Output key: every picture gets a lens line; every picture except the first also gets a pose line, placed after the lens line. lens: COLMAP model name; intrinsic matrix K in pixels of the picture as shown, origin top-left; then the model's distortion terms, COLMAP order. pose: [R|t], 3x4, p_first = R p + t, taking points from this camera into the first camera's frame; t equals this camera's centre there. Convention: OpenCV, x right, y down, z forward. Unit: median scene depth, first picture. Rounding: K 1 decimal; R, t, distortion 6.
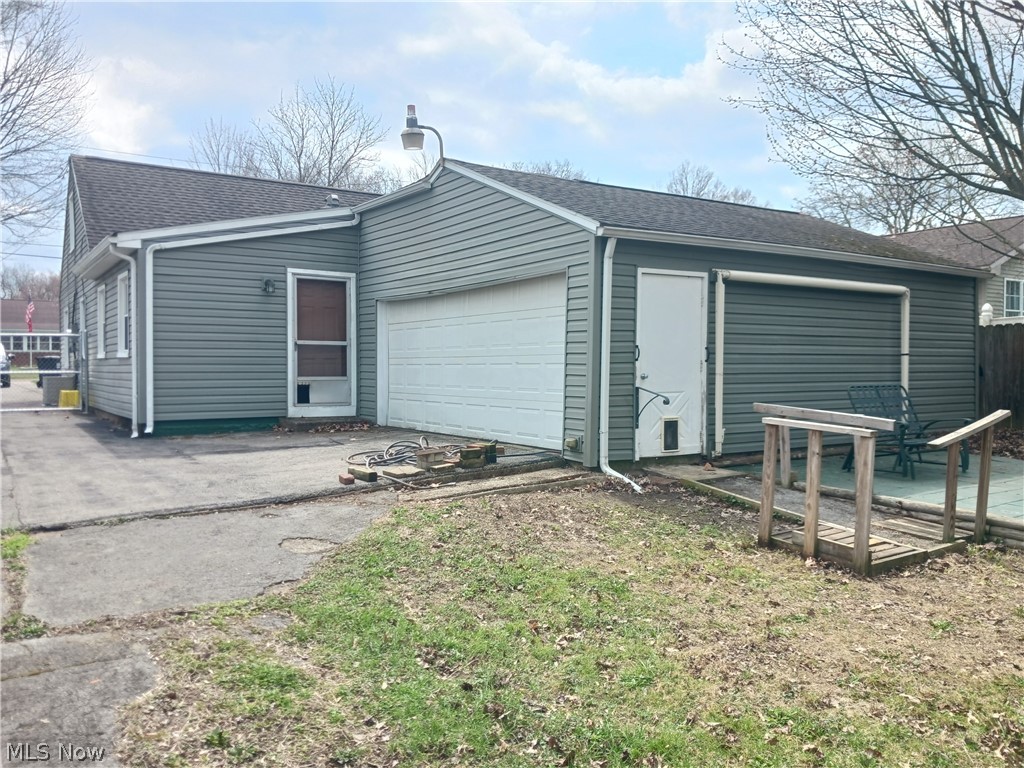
lens RADIAL K [[806.2, 0, 511.8], [0, 806.2, 385.0], [0, 0, 1]] dist [0.050659, -0.008603]
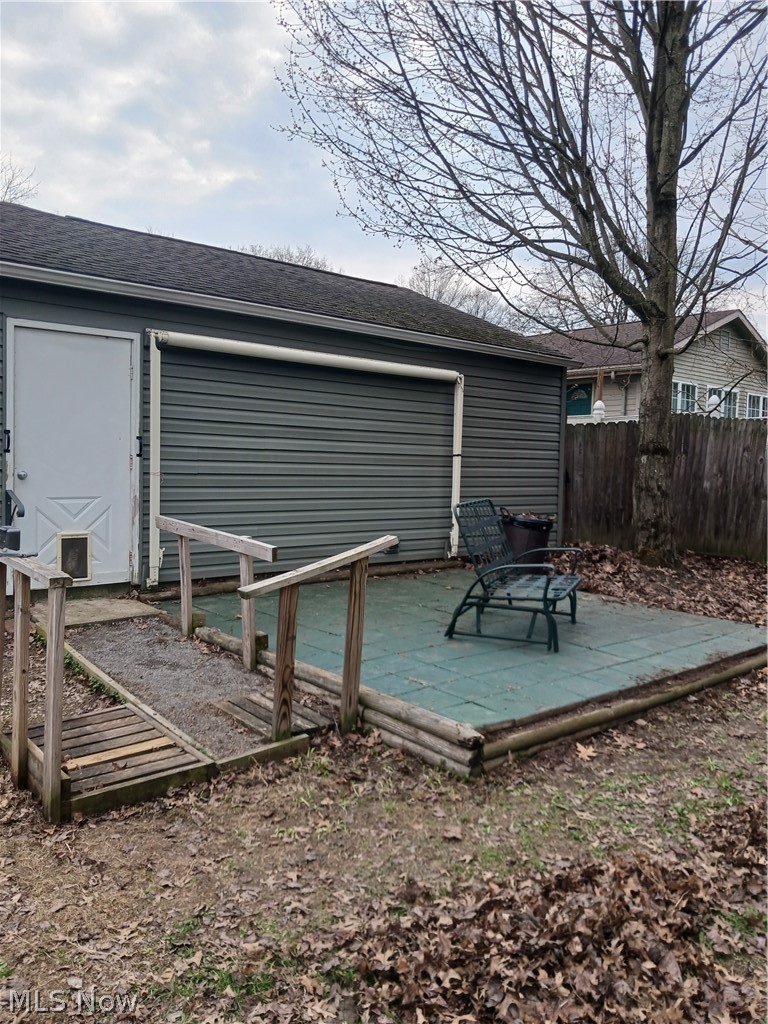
lens RADIAL K [[806.2, 0, 384.4], [0, 806.2, 512.3], [0, 0, 1]] dist [0.050659, -0.008603]
pose [[0.991479, 0.014414, 0.129470, 0.348705], [-0.019188, 0.999178, 0.035702, -0.008676], [-0.128849, -0.037882, 0.990940, 0.233850]]
